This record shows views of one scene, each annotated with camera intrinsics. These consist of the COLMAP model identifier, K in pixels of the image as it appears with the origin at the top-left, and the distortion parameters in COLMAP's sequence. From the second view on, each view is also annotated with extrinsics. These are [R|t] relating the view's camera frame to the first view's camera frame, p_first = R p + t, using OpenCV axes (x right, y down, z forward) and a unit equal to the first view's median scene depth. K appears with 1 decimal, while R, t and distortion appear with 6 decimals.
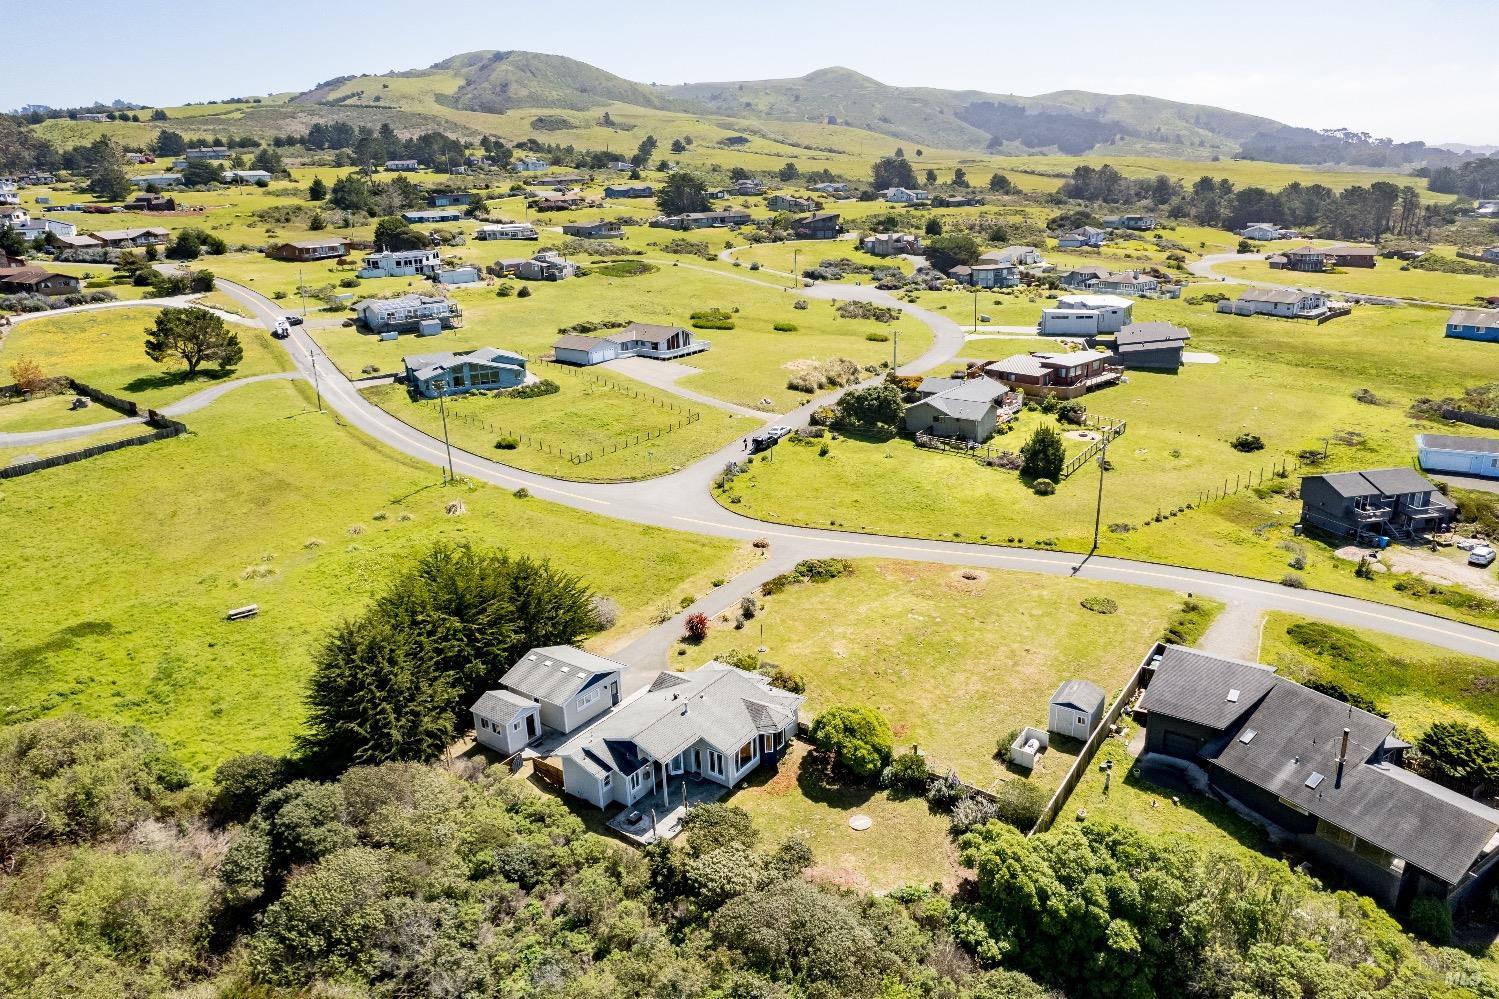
lens RADIAL K [[999.3, 0, 782.1], [0, 999.3, 498.1], [0, 0, 1]] dist [-0.093281, 0.087188]
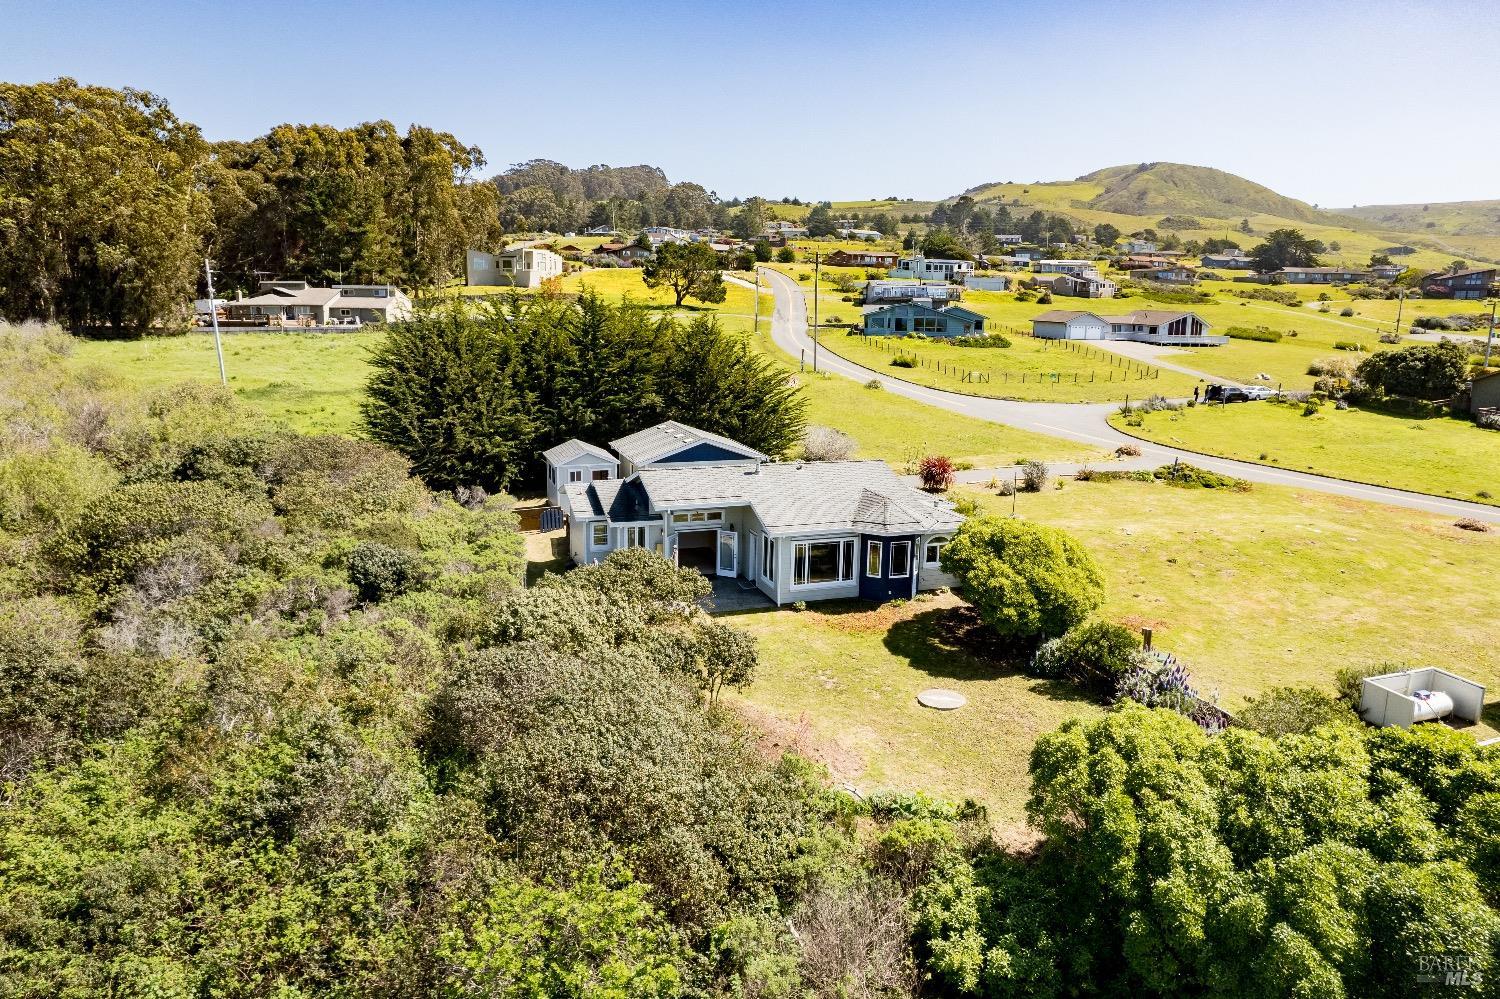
lens RADIAL K [[999.9, 0, 782.6], [0, 999.9, 498.1], [0, 0, 1]] dist [-0.093281, 0.087188]
pose [[0.816614, 0.151538, -0.556937, 0.125472], [-0.222464, 0.973003, -0.061443, 0.129020], [0.532590, 0.174073, 0.828279, 0.248708]]
